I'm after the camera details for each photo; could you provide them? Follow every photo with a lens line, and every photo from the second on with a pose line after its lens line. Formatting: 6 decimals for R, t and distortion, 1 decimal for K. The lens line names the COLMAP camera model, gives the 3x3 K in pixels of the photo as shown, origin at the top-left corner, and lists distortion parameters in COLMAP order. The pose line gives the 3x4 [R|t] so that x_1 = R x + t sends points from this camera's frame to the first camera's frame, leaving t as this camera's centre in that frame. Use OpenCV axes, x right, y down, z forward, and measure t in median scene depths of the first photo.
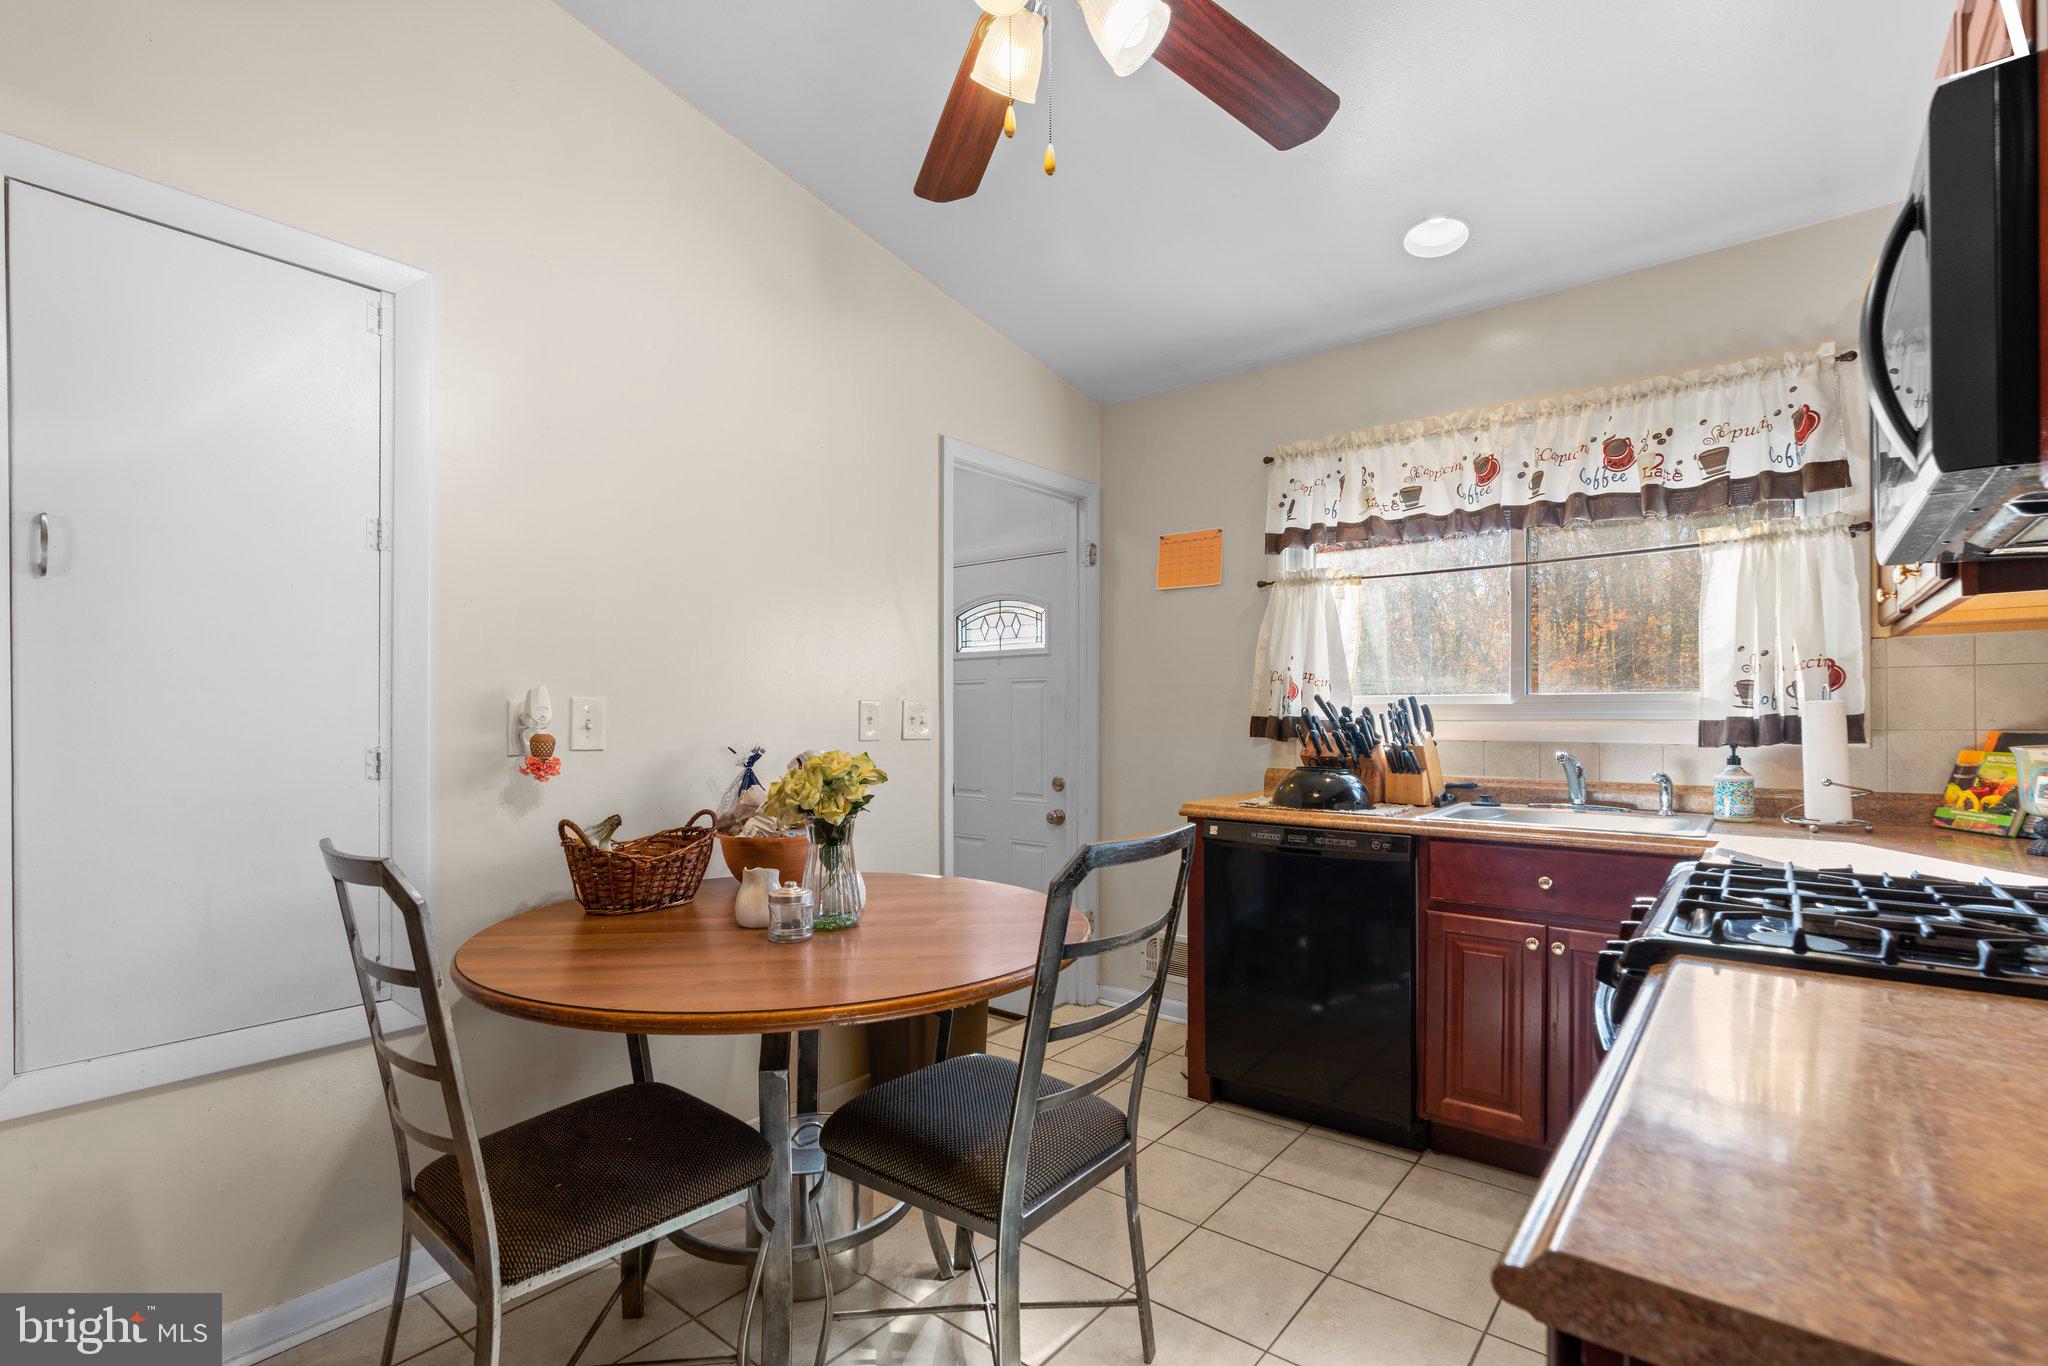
lens RADIAL K [[945.8, 0, 1041.0], [0, 945.8, 700.2], [0, 0, 1]] dist [0.002000, 0.000362]
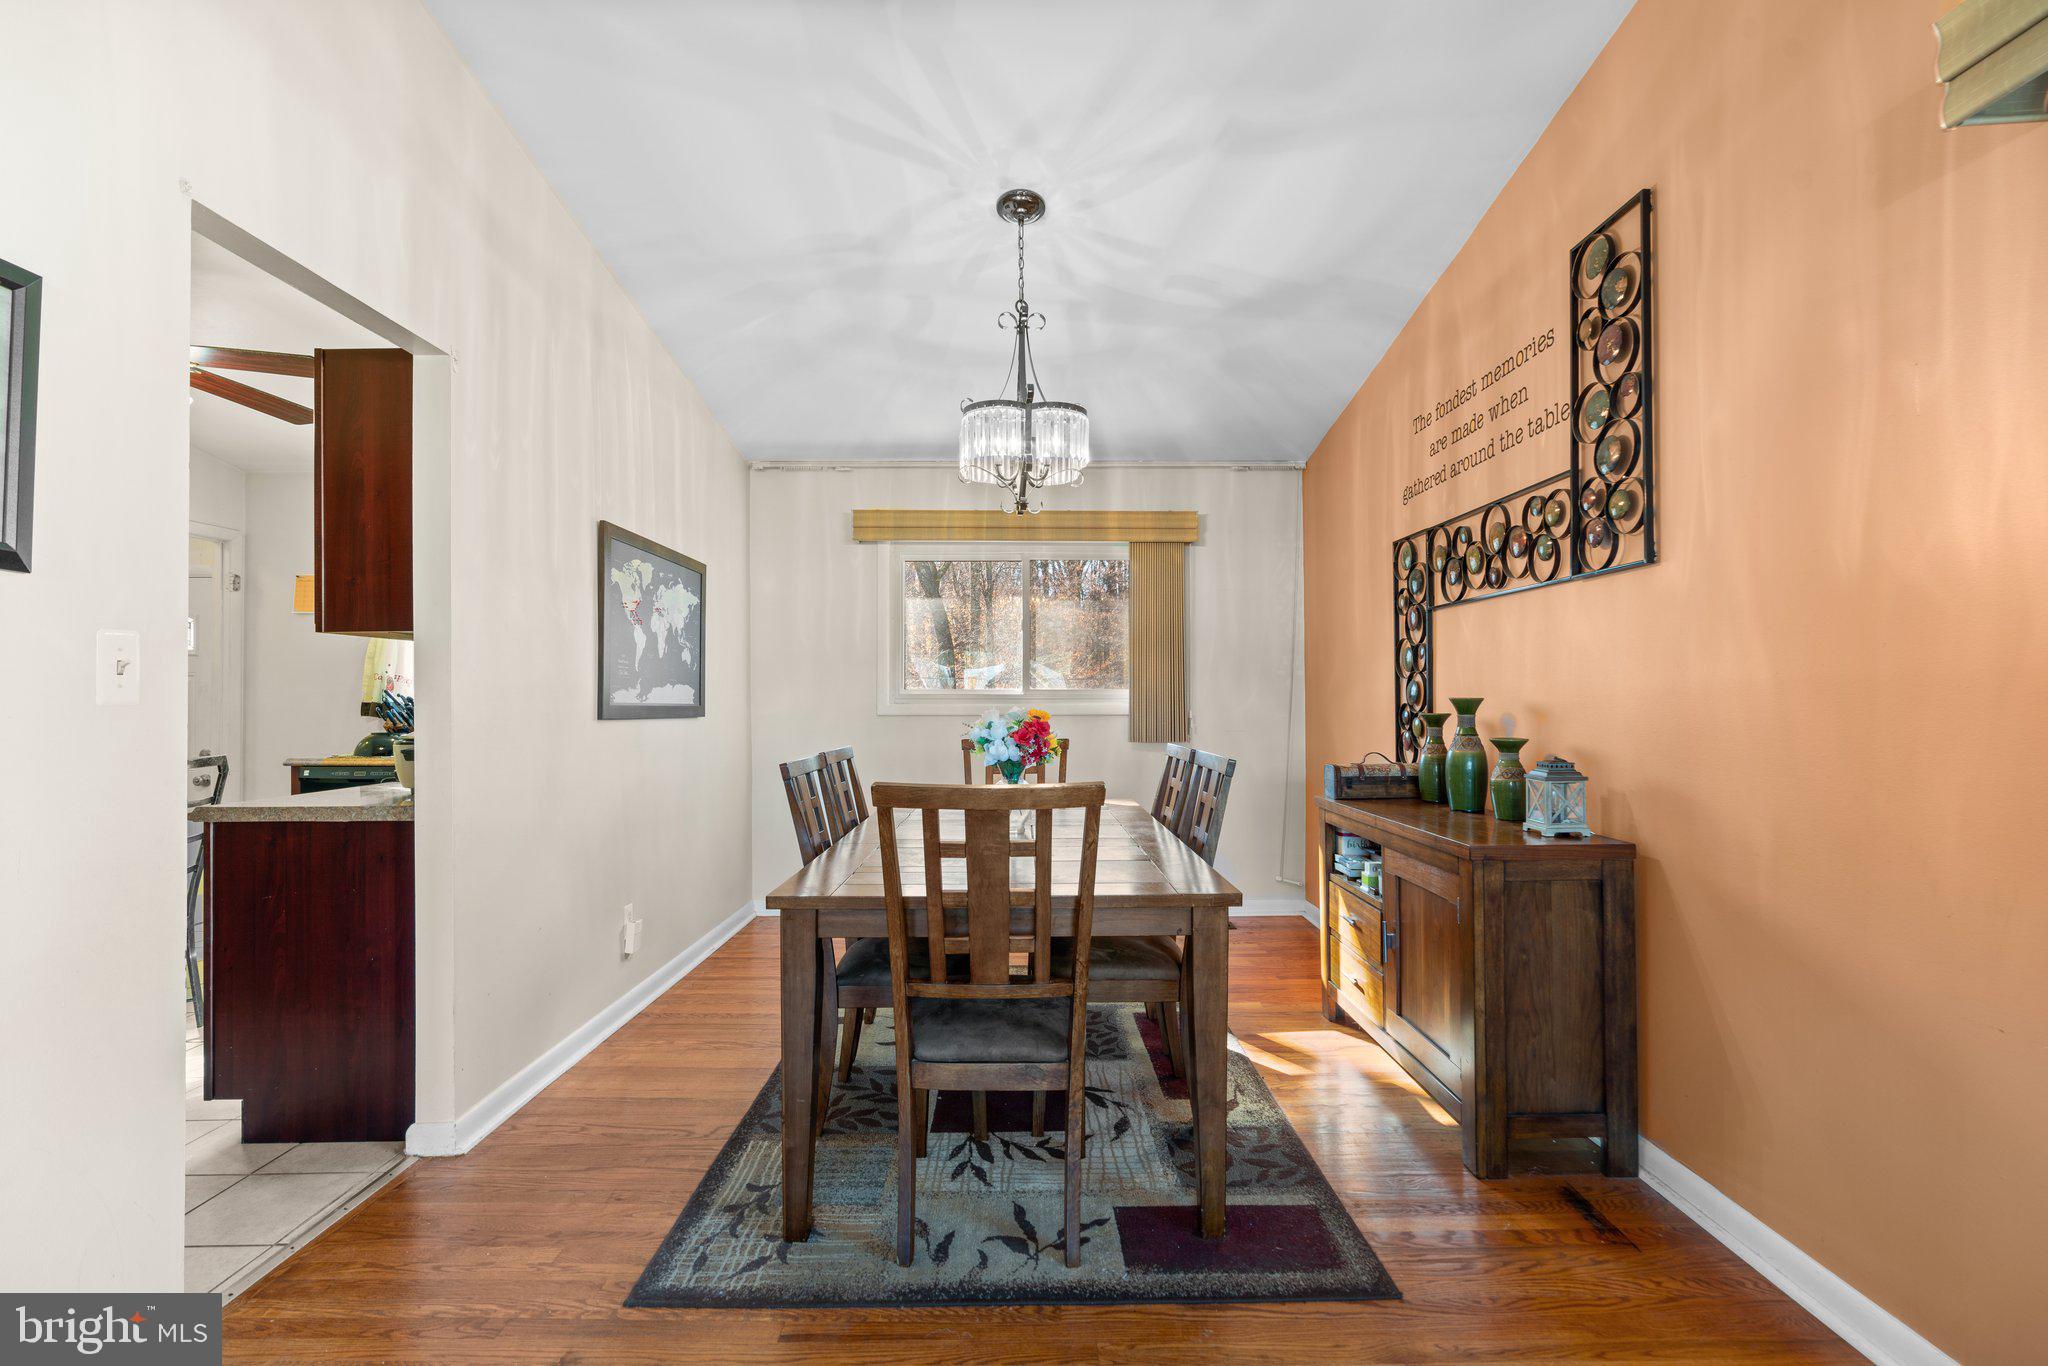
lens RADIAL K [[923.2, 0, 1024.0], [0, 923.2, 683.0], [0, 0, 1]] dist [-0.003556, 0.000658]
pose [[0.784372, 0.007027, 0.620251, 0.169476], [-0.006010, 0.999975, -0.003729, -0.018268], [-0.620262, -0.000802, 0.784395, -1.017856]]
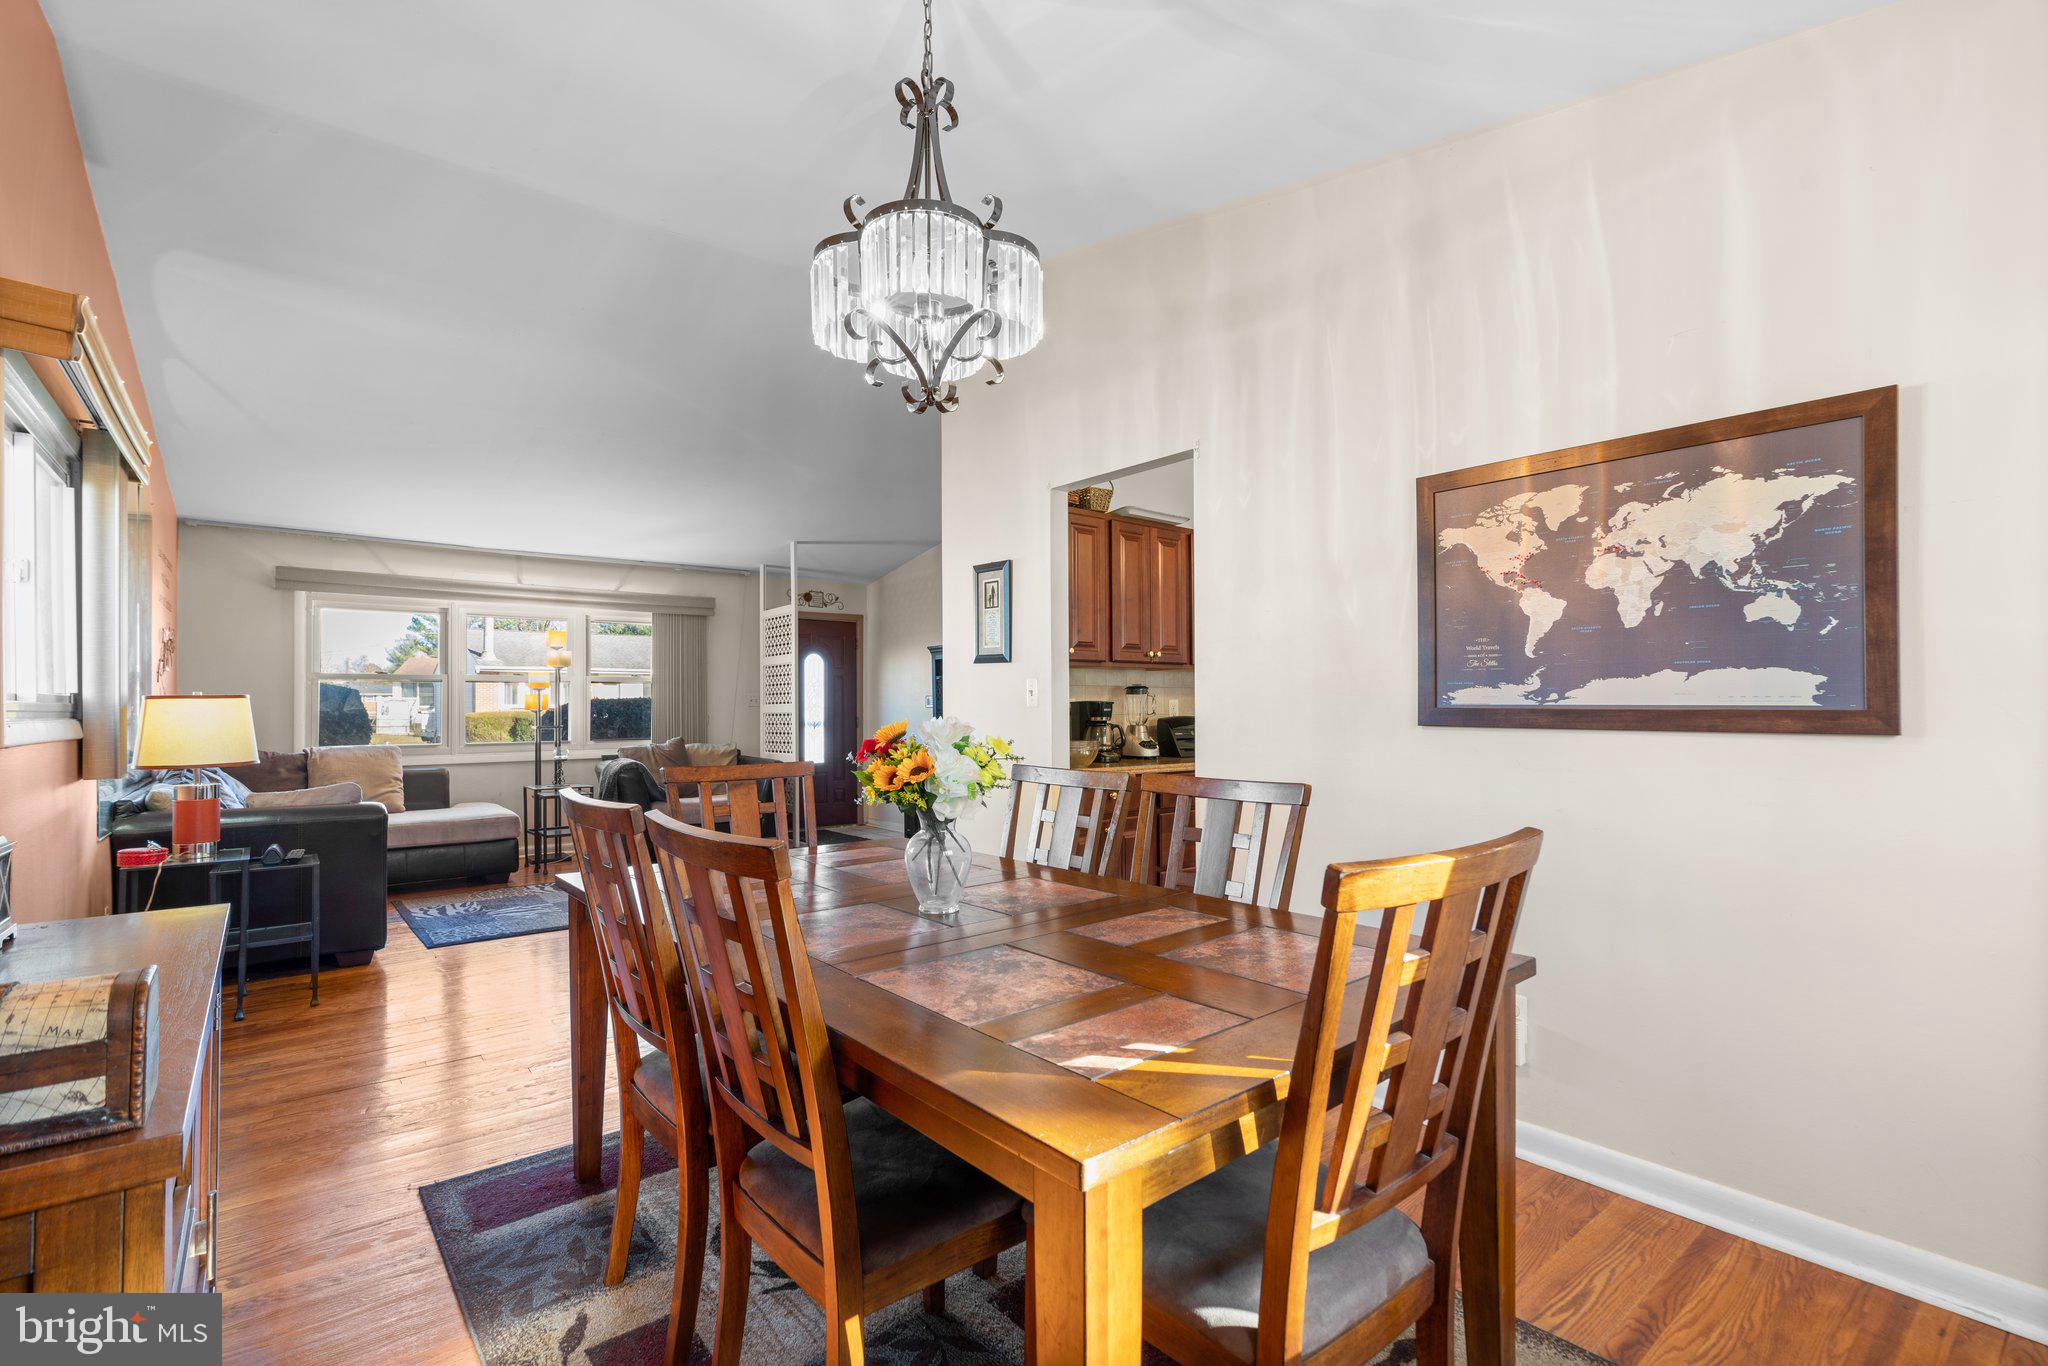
lens RADIAL K [[925.4, 0, 1031.9], [0, 925.4, 695.3], [0, 0, 1]] dist [-0.005929, 0.000794]
pose [[-0.194536, 0.000095, -0.980895, 1.492067], [0.019201, 0.999809, -0.003712, -0.005710], [0.980707, -0.019557, -0.194501, 0.038118]]
